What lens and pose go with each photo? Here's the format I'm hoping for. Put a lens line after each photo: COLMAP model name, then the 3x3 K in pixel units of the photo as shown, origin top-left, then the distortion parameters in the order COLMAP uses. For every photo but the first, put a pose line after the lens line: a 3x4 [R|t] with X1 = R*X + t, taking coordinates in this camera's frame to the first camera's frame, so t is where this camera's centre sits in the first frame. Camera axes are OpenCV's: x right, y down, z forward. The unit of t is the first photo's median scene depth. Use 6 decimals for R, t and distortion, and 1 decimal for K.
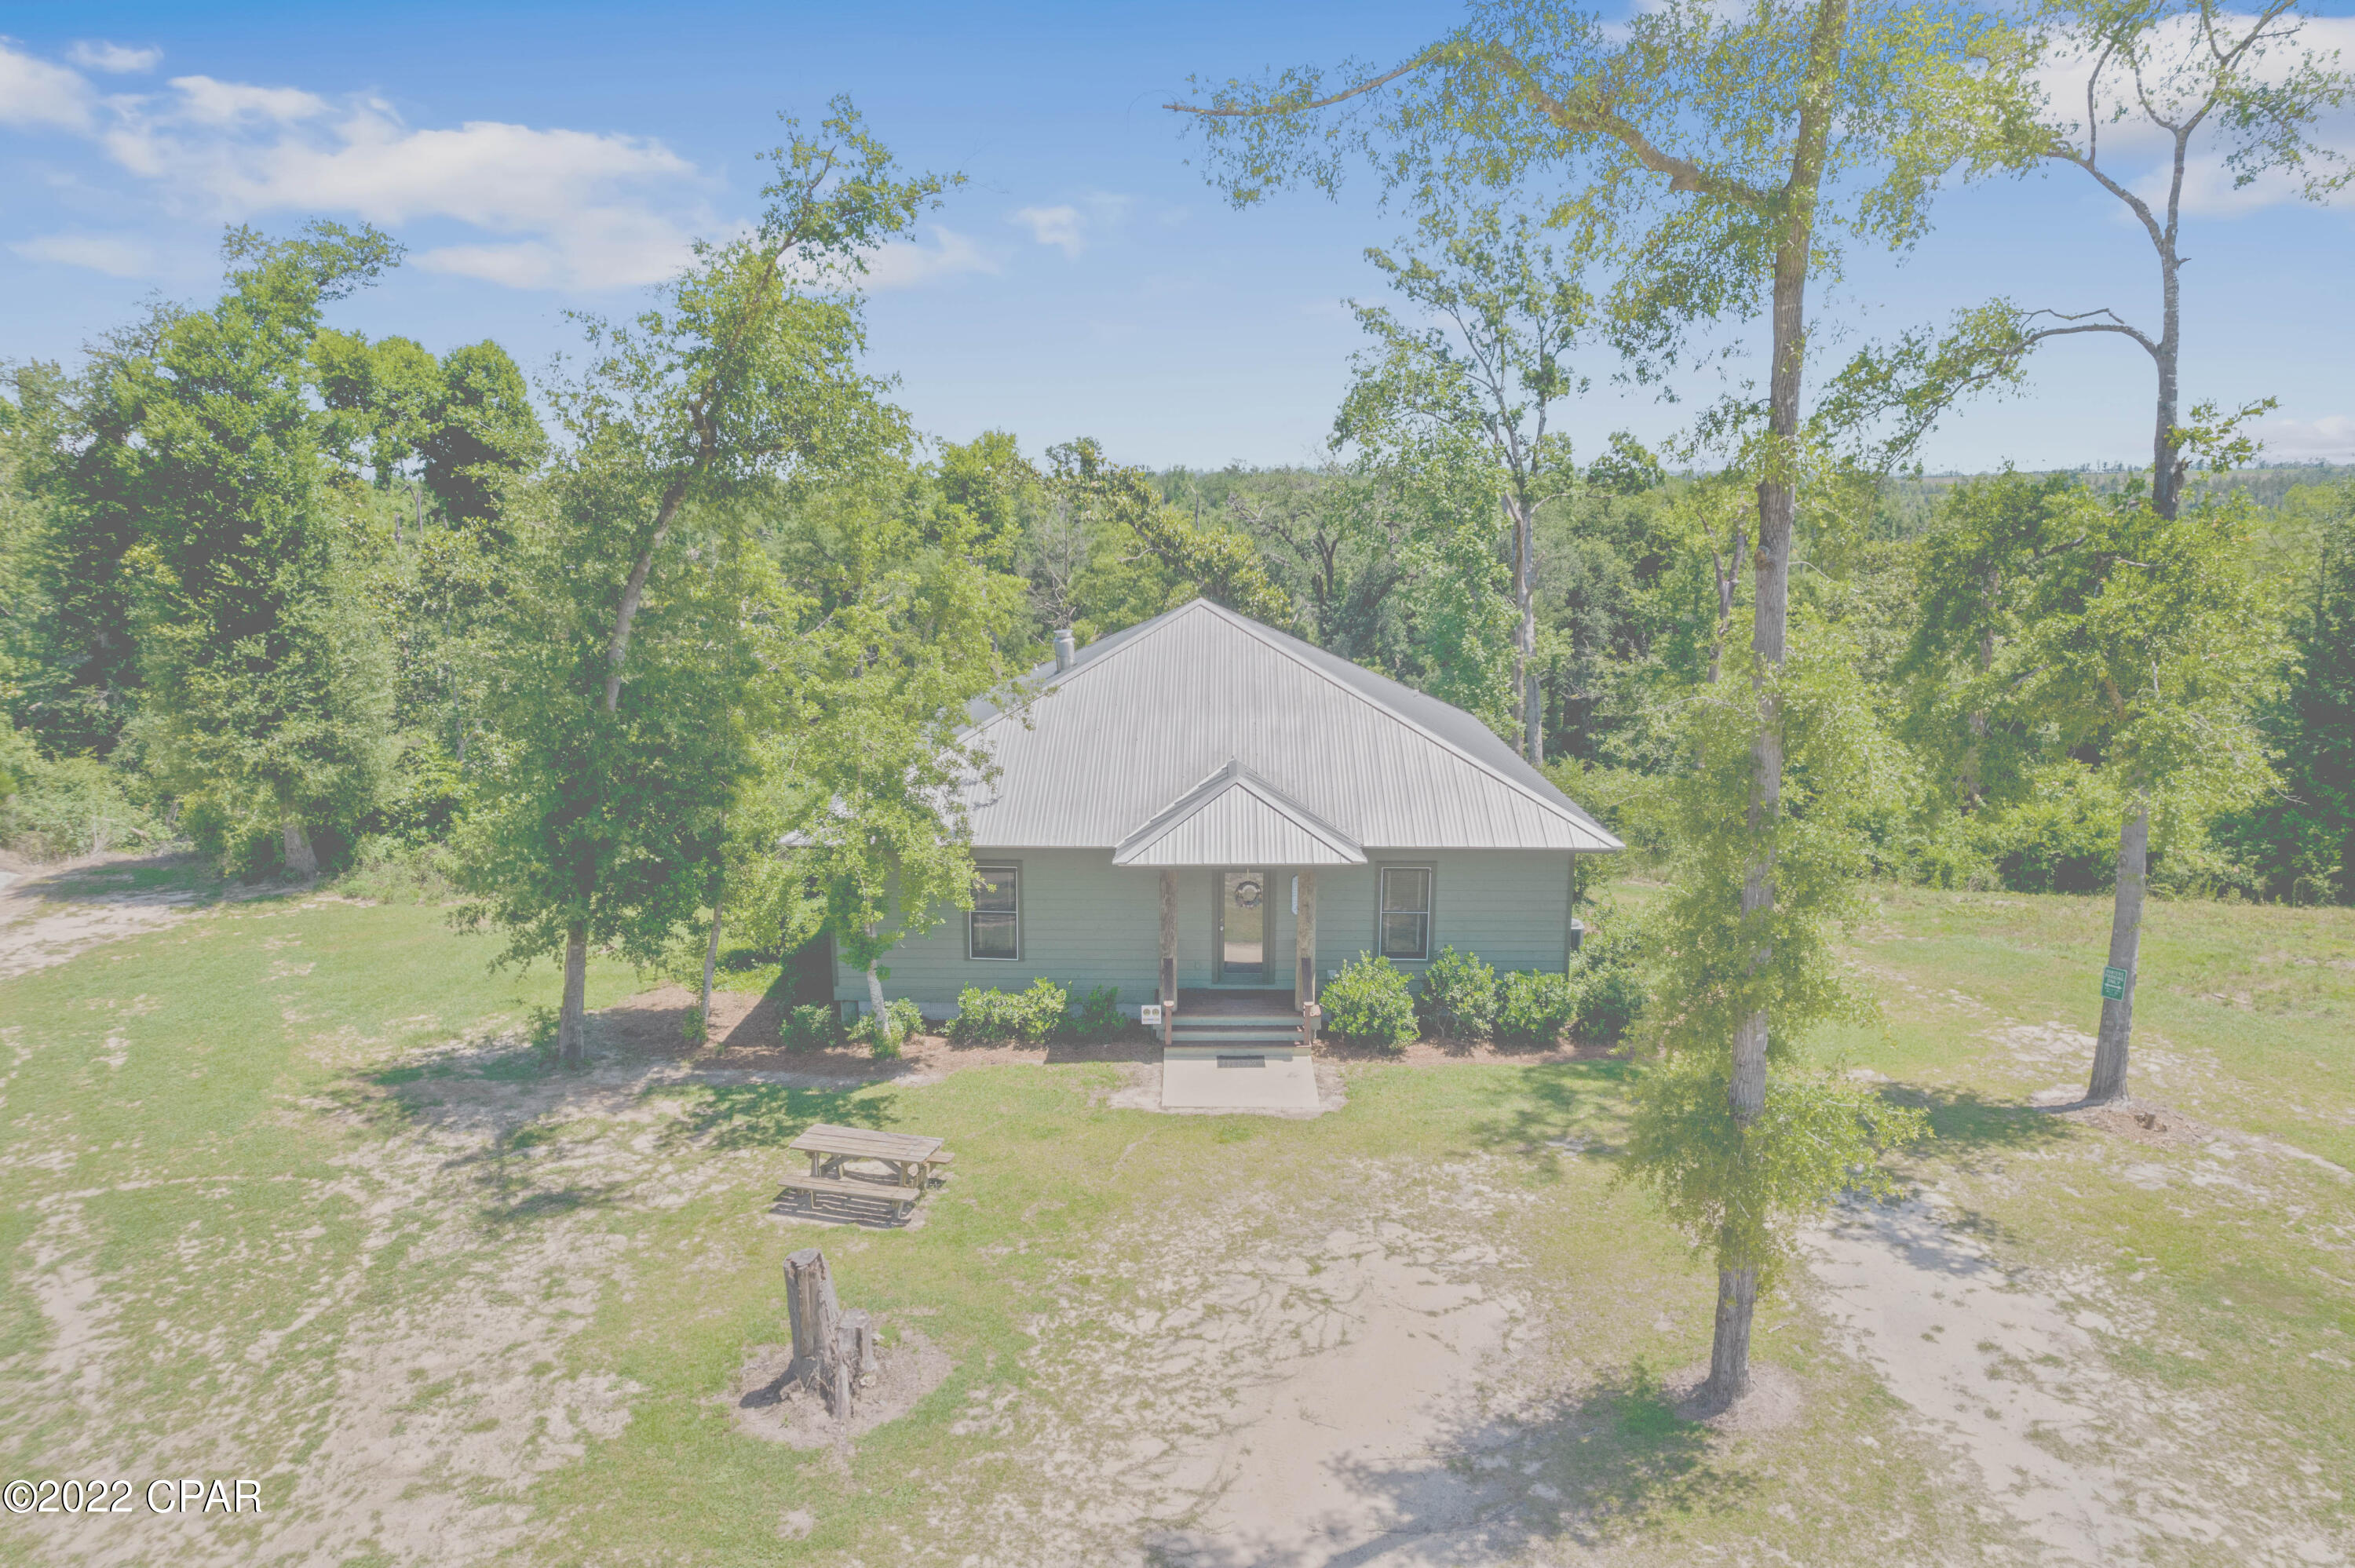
lens RADIAL K [[1478.0, 0, 1176.3], [0, 1478.0, 783.1], [0, 0, 1]] dist [-0.002548, -0.000151]
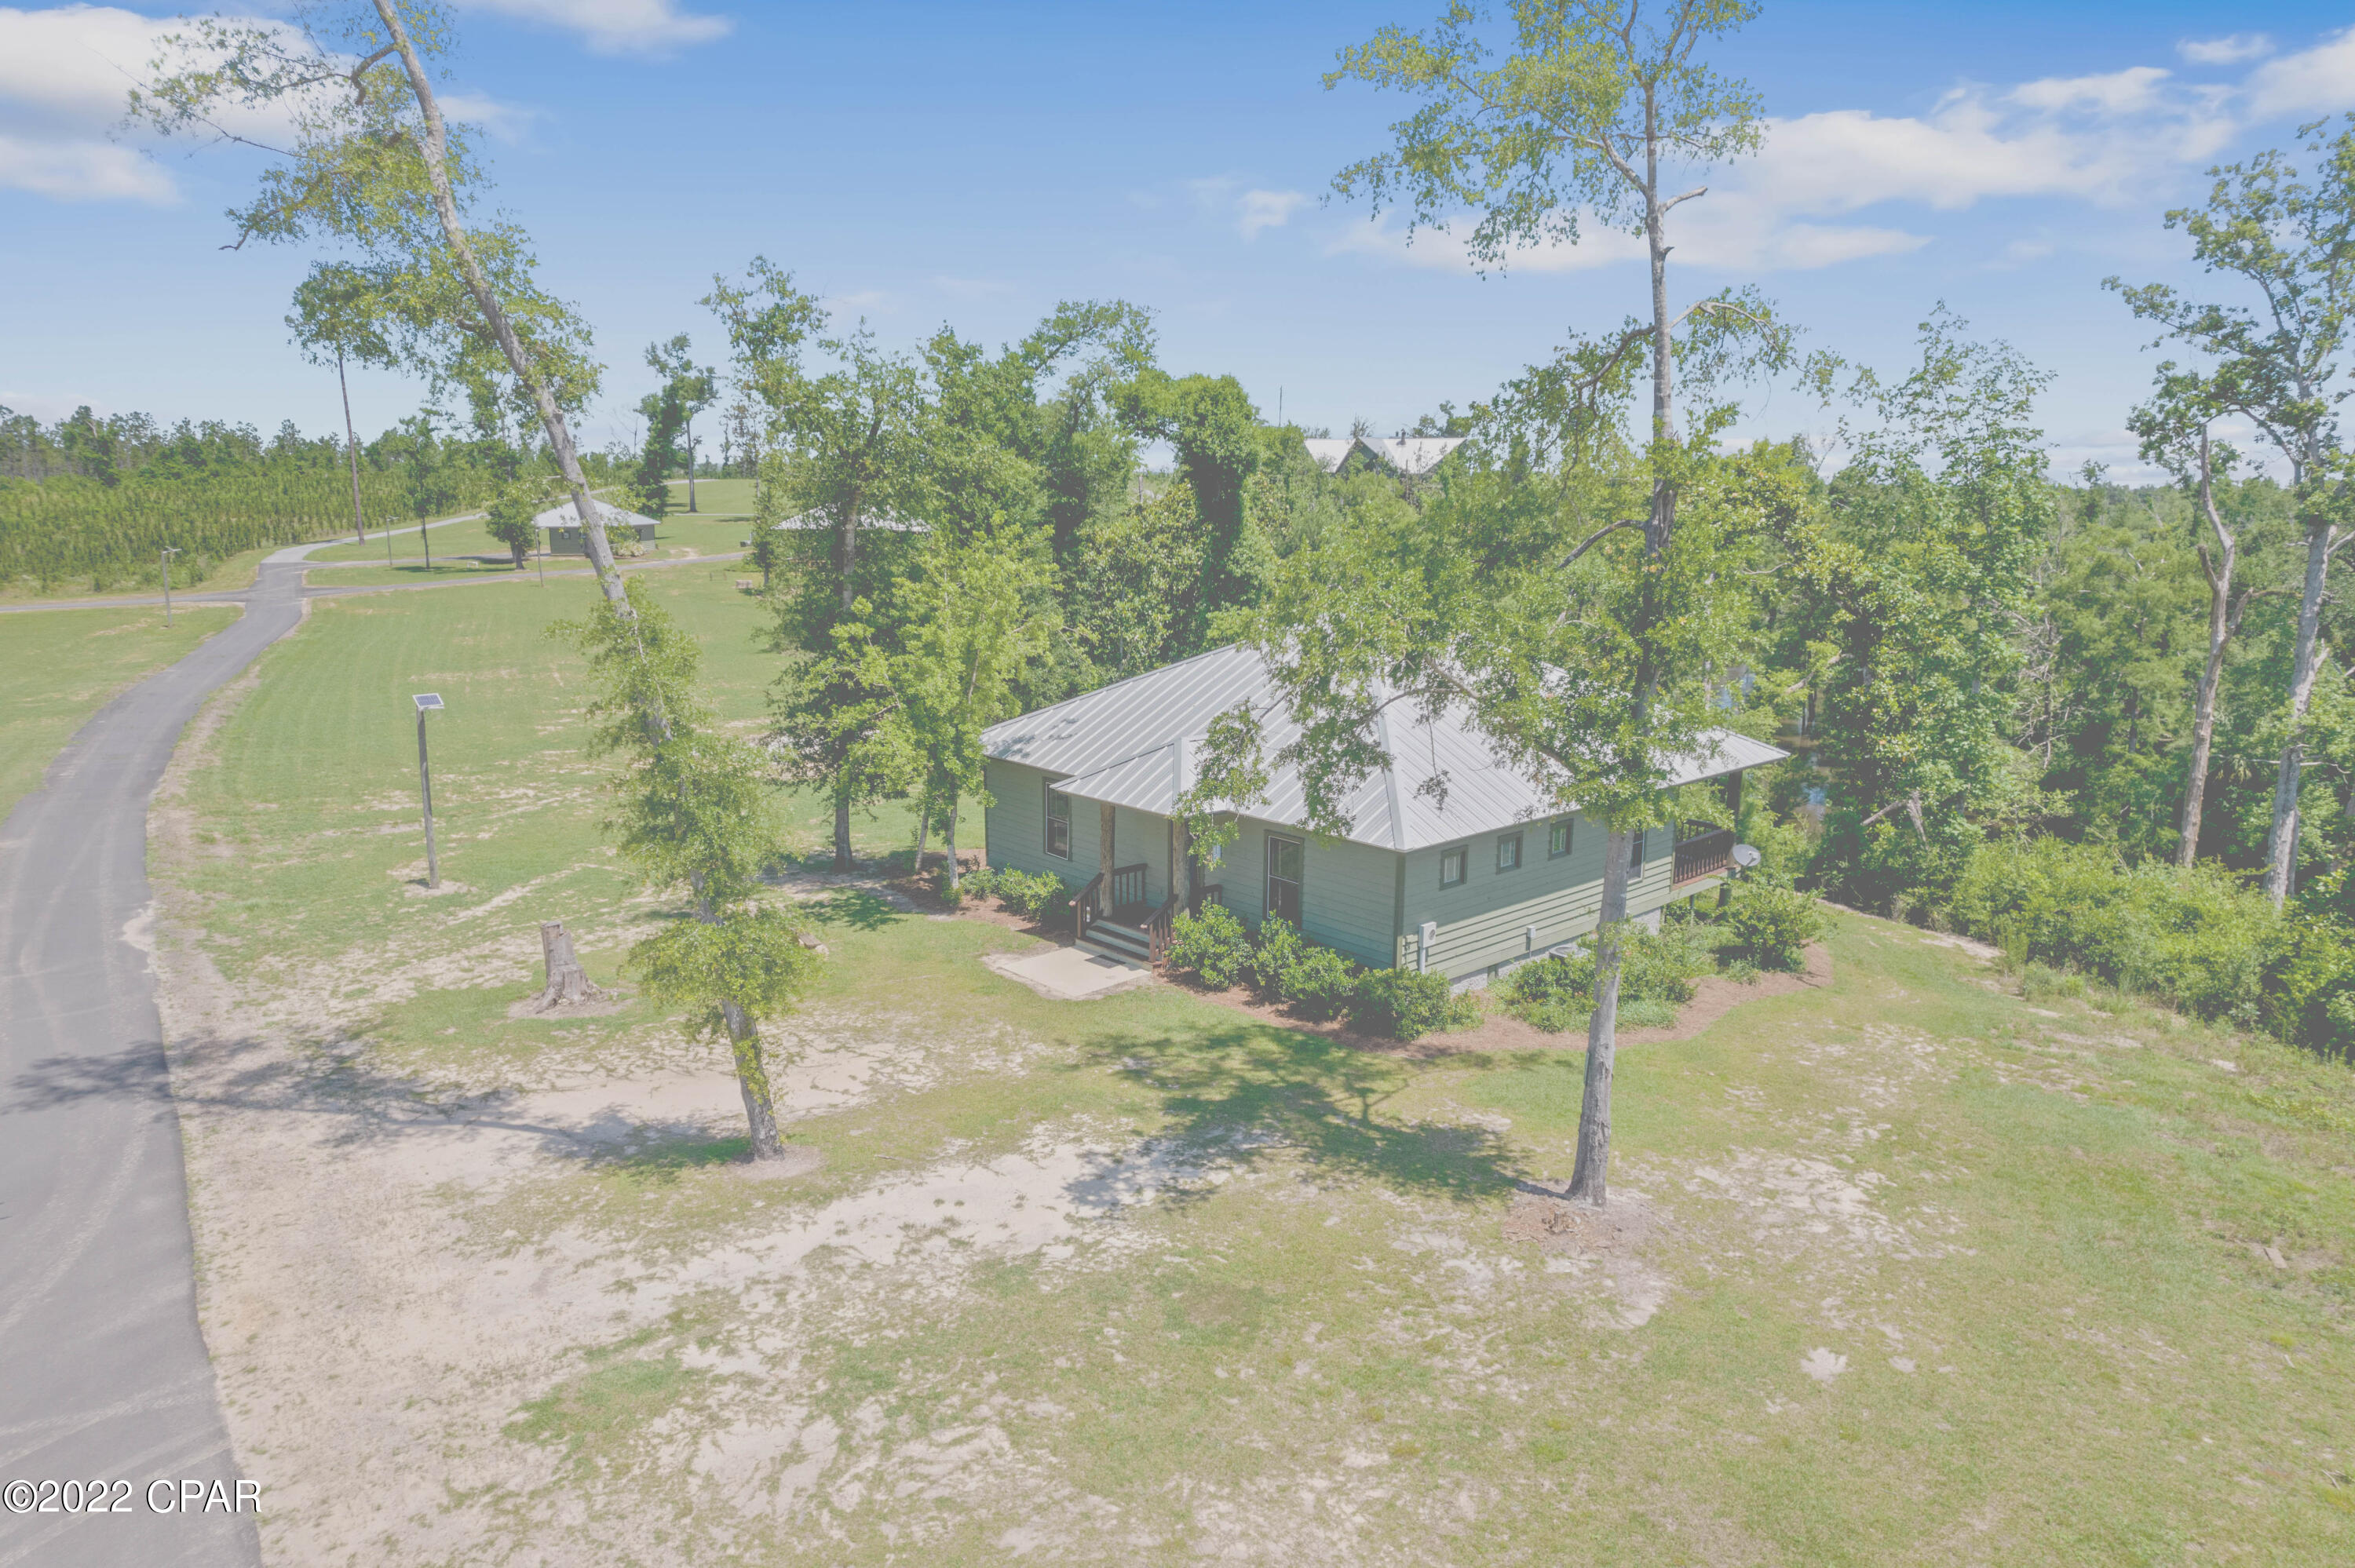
lens RADIAL K [[1478.0, 0, 1173.8], [0, 1478.0, 785.7], [0, 0, 1]] dist [-0.002548, -0.000151]
pose [[0.671355, 0.141763, -0.727452, 0.953486], [-0.138108, 0.988273, 0.065133, -0.045401], [0.728154, 0.056740, 0.683061, 0.185938]]
